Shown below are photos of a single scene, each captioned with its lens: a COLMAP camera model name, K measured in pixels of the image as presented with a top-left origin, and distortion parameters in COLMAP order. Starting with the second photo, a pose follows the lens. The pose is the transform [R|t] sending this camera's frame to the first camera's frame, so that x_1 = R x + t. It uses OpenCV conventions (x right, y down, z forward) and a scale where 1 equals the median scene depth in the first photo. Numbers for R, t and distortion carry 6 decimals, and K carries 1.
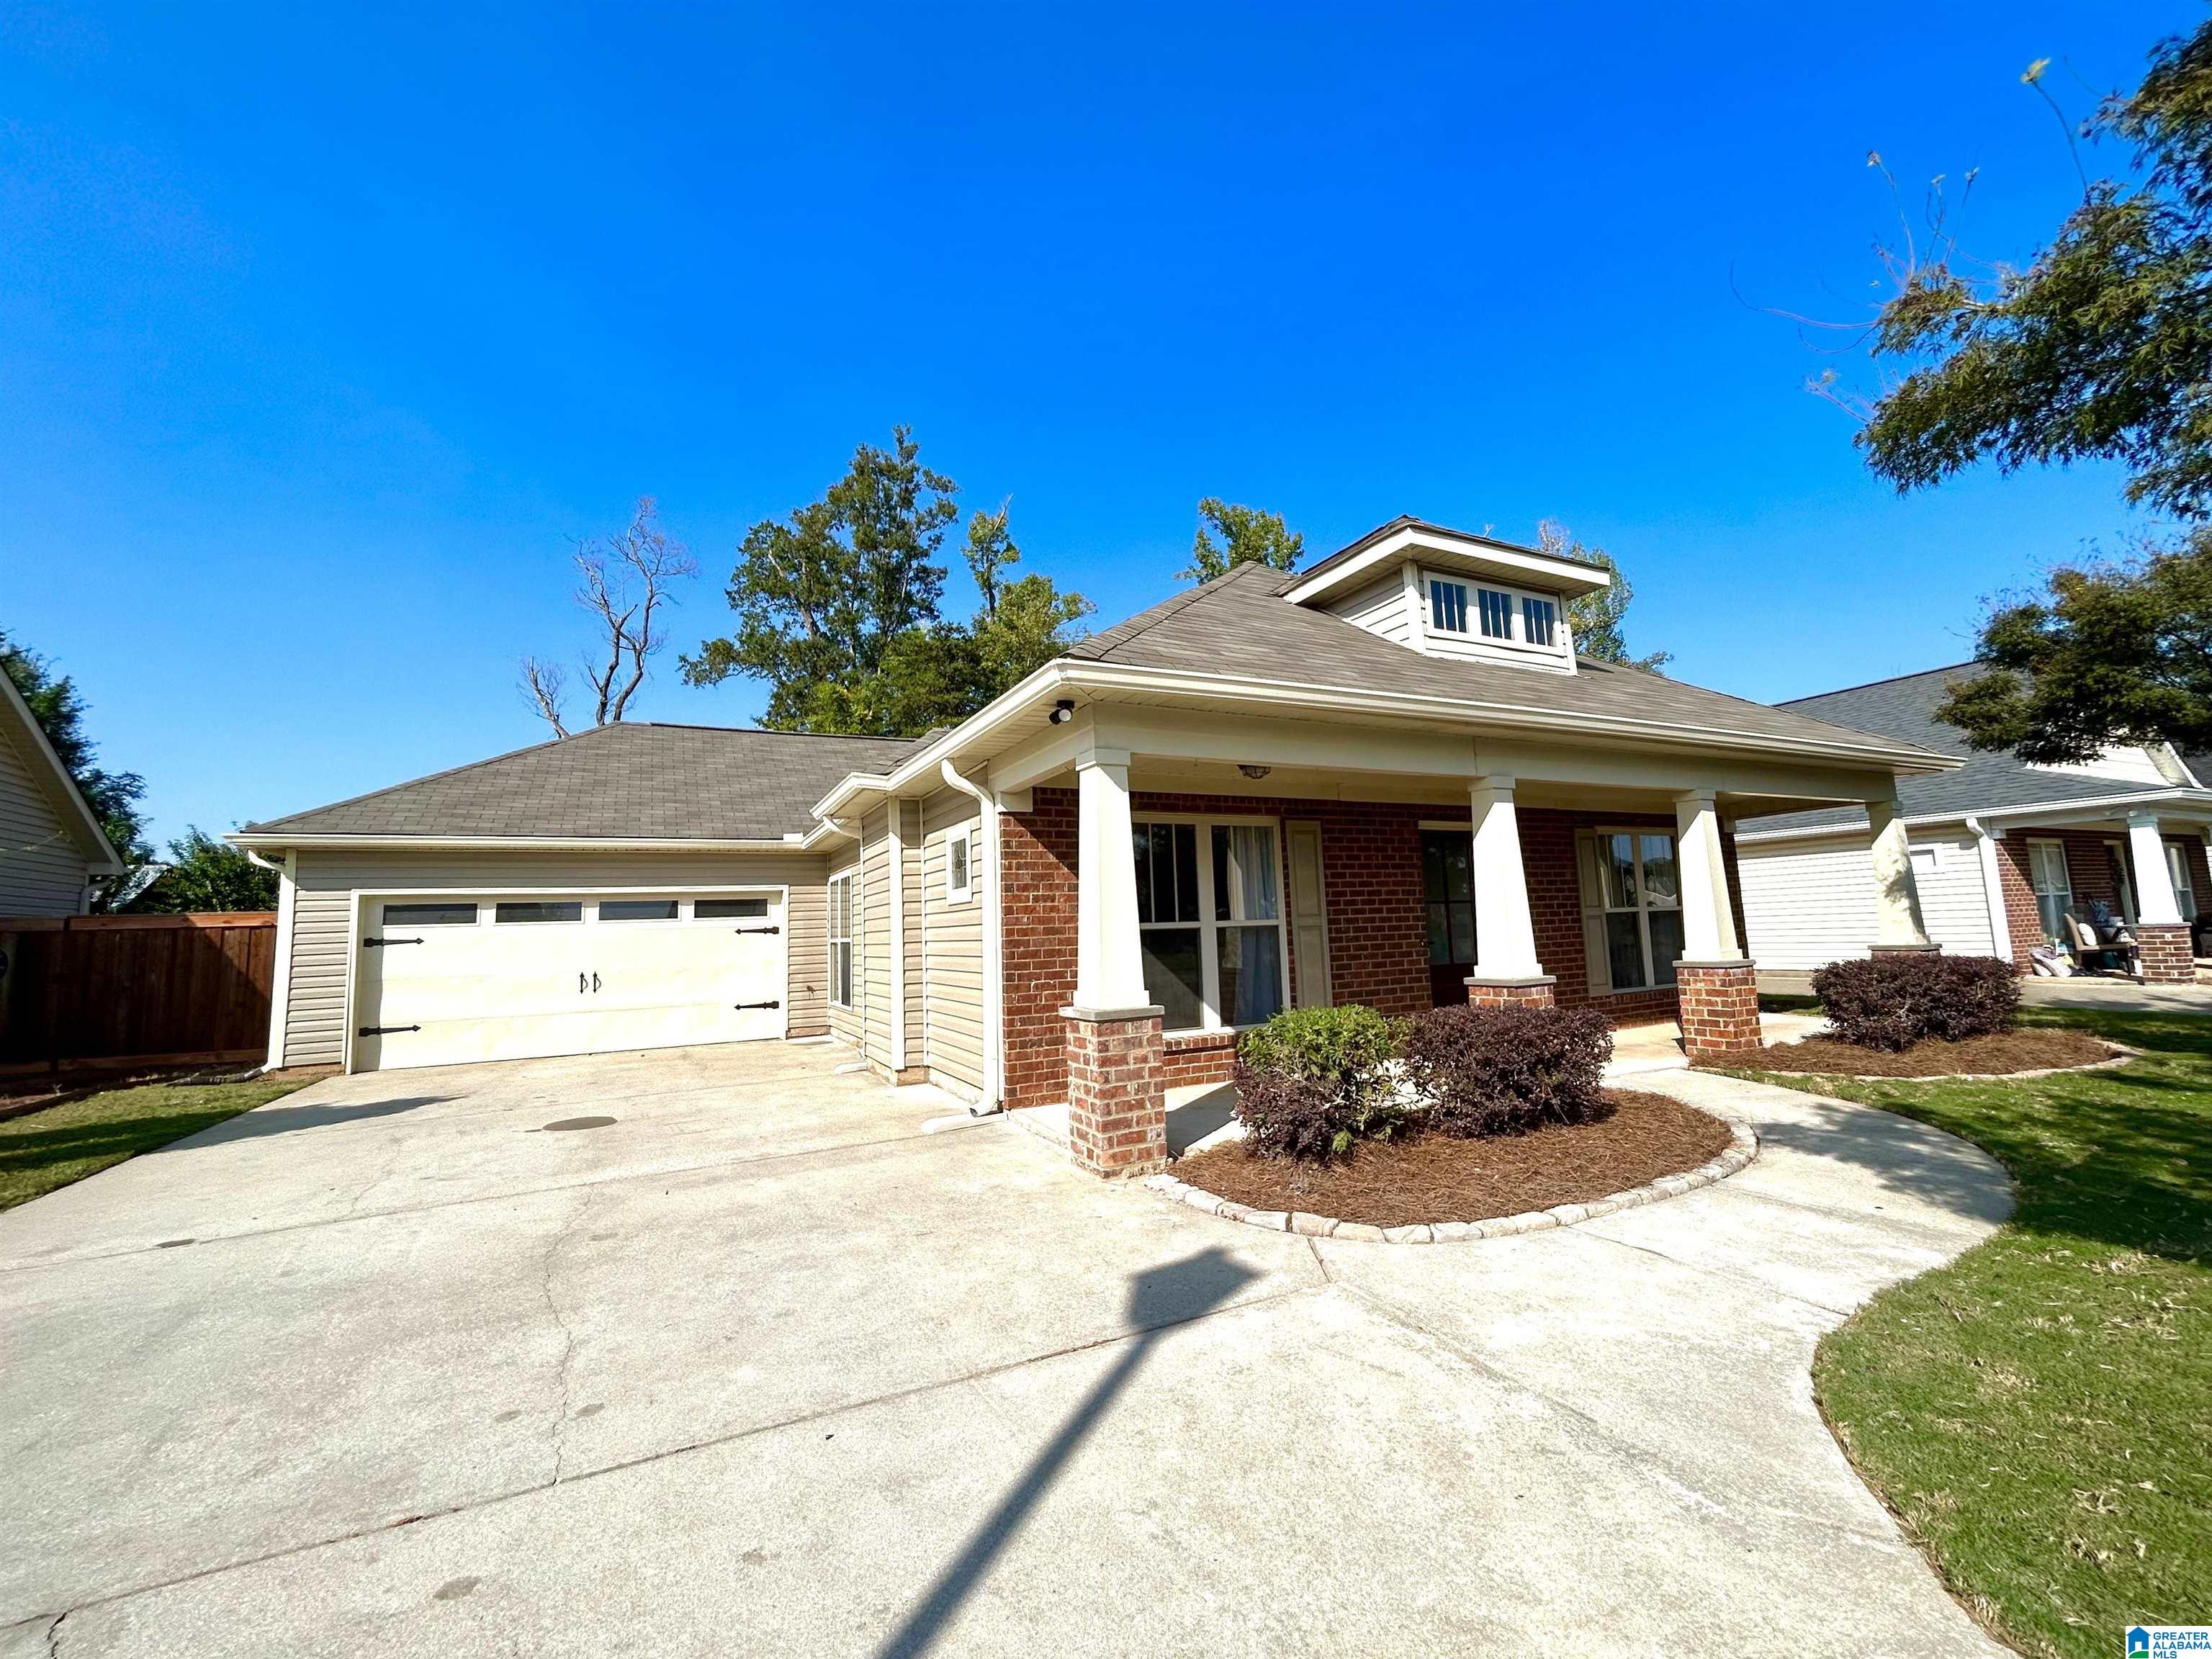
lens RADIAL K [[891.3, 0, 1103.7], [0, 891.3, 824.3], [0, 0, 1]] dist [0.006193, -0.001940]
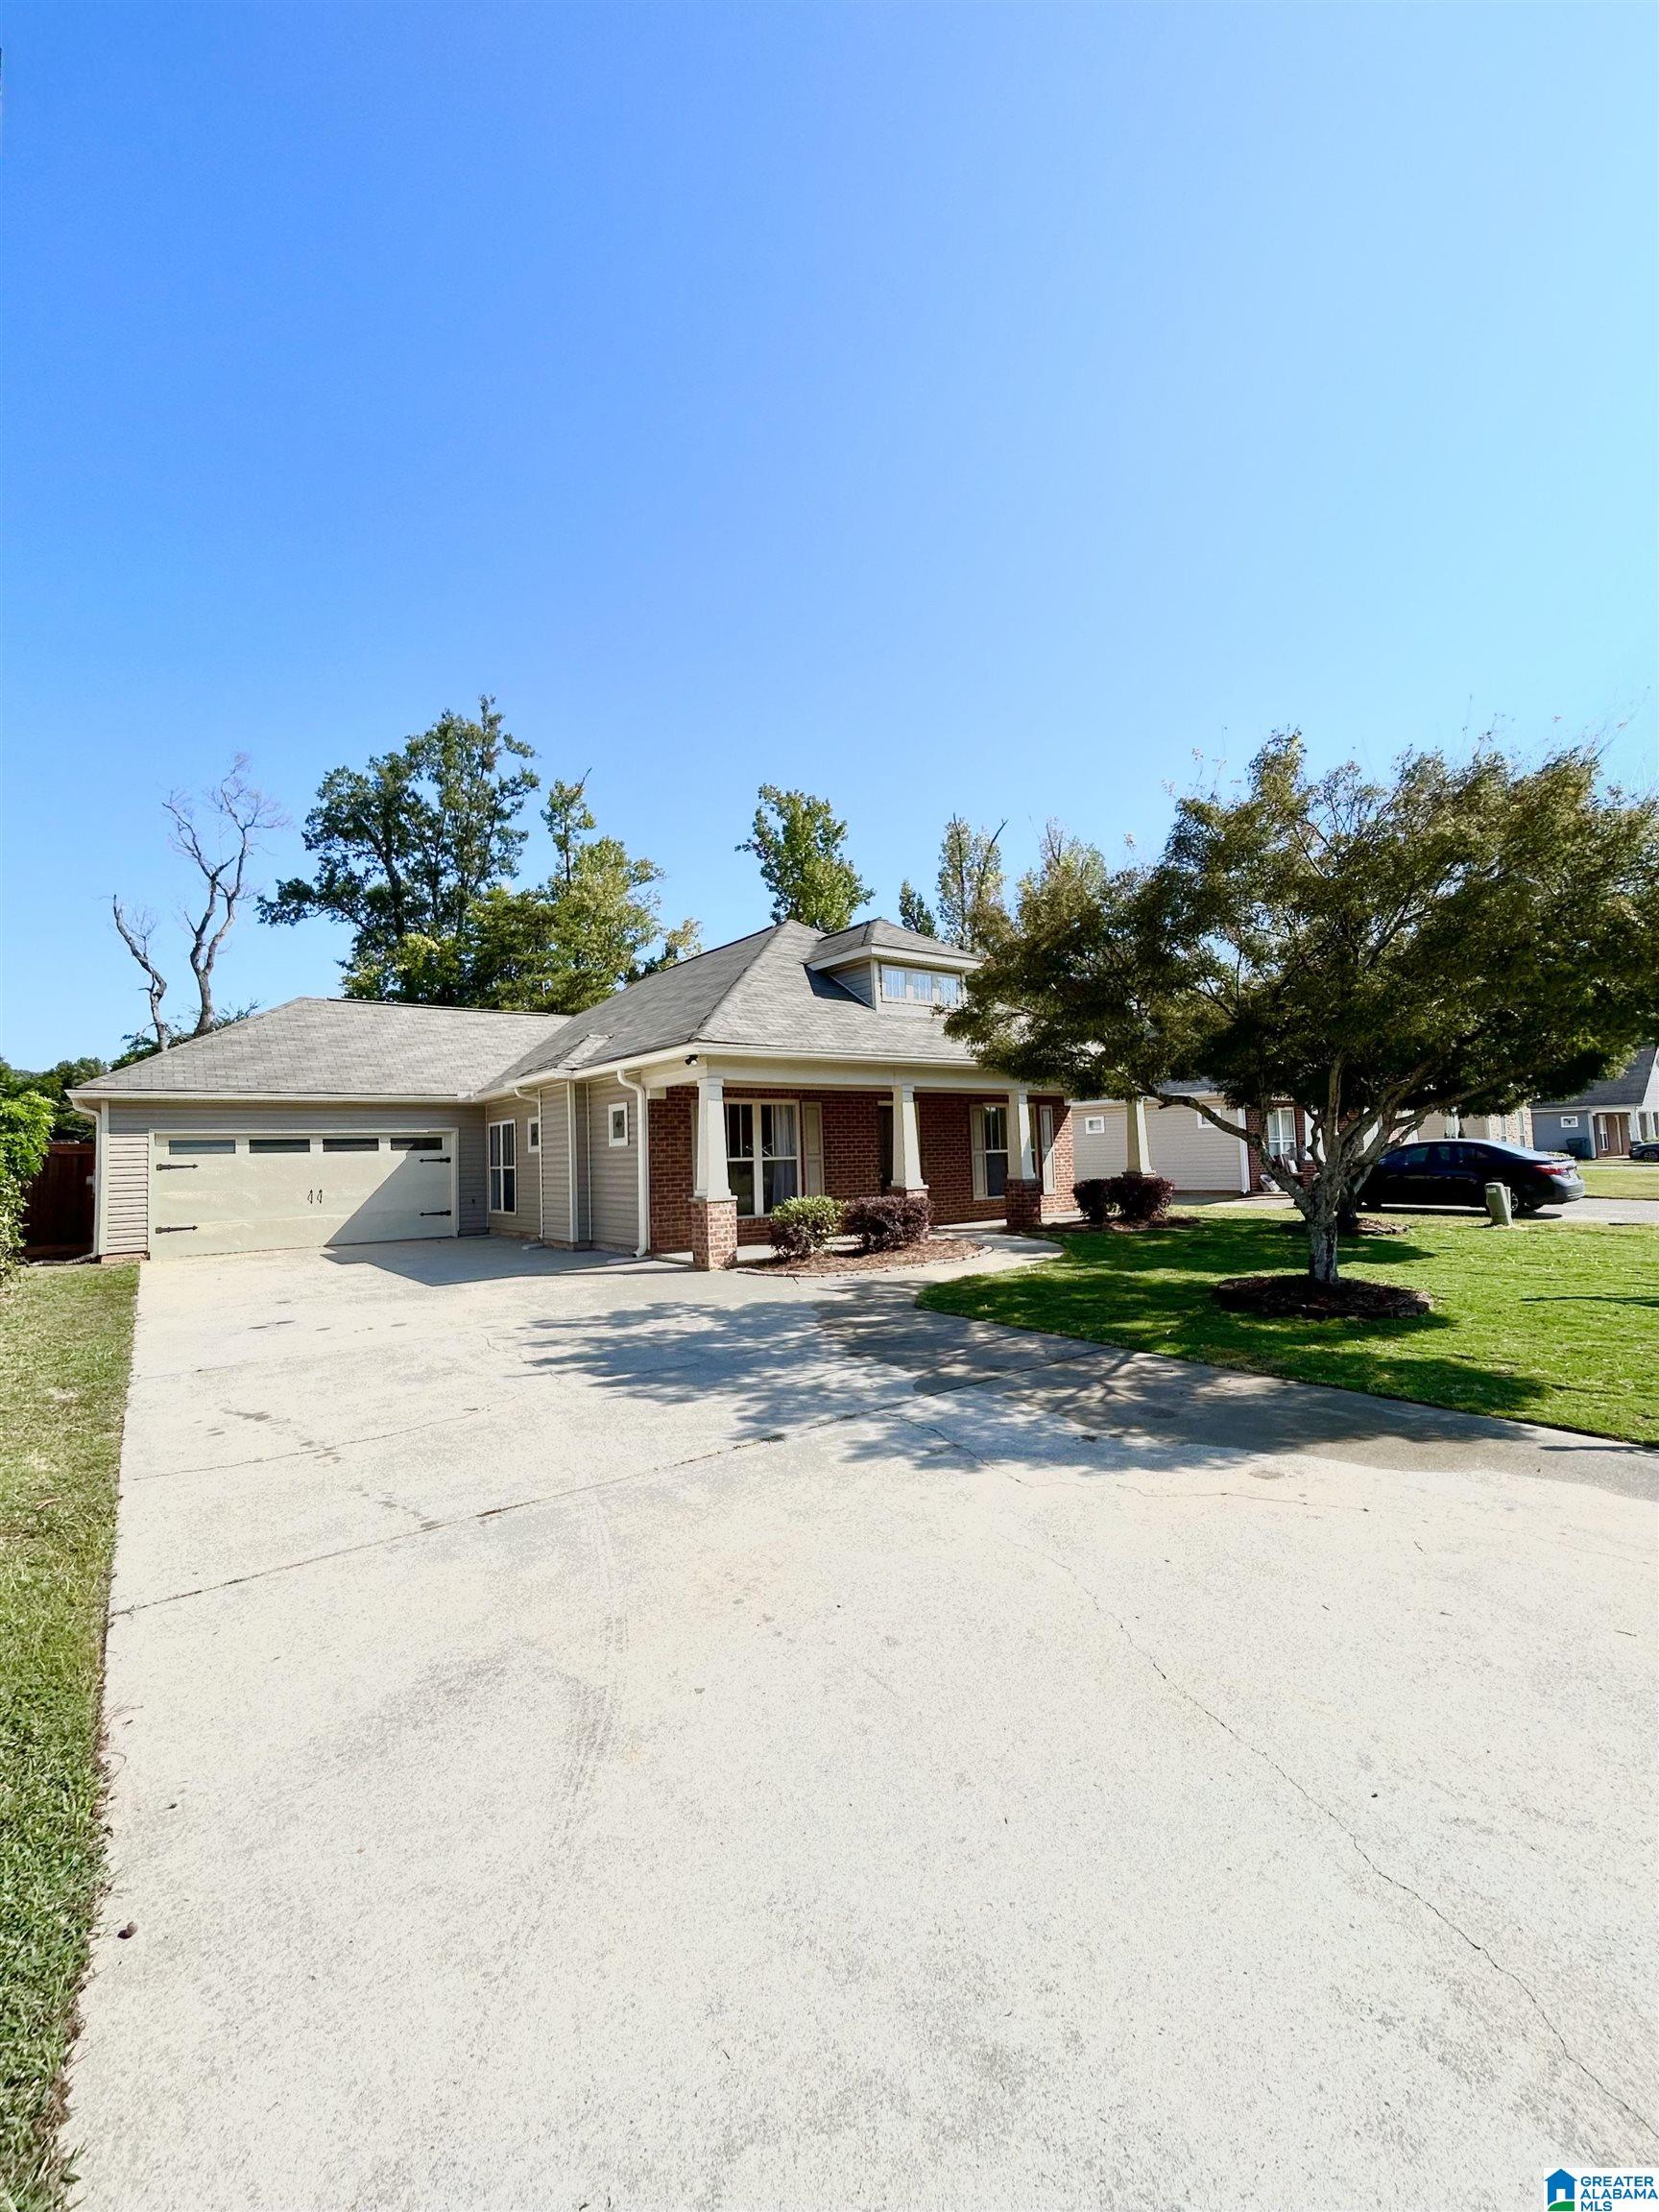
lens RADIAL K [[893.8, 0, 834.3], [0, 893.8, 1104.9], [0, 0, 1]] dist [0.000700, 0.000037]
pose [[0.979412, 0.019230, 0.200951, -0.020961], [-0.030379, 0.998156, 0.052546, -0.020863], [-0.199571, -0.057569, 0.978191, -0.170599]]
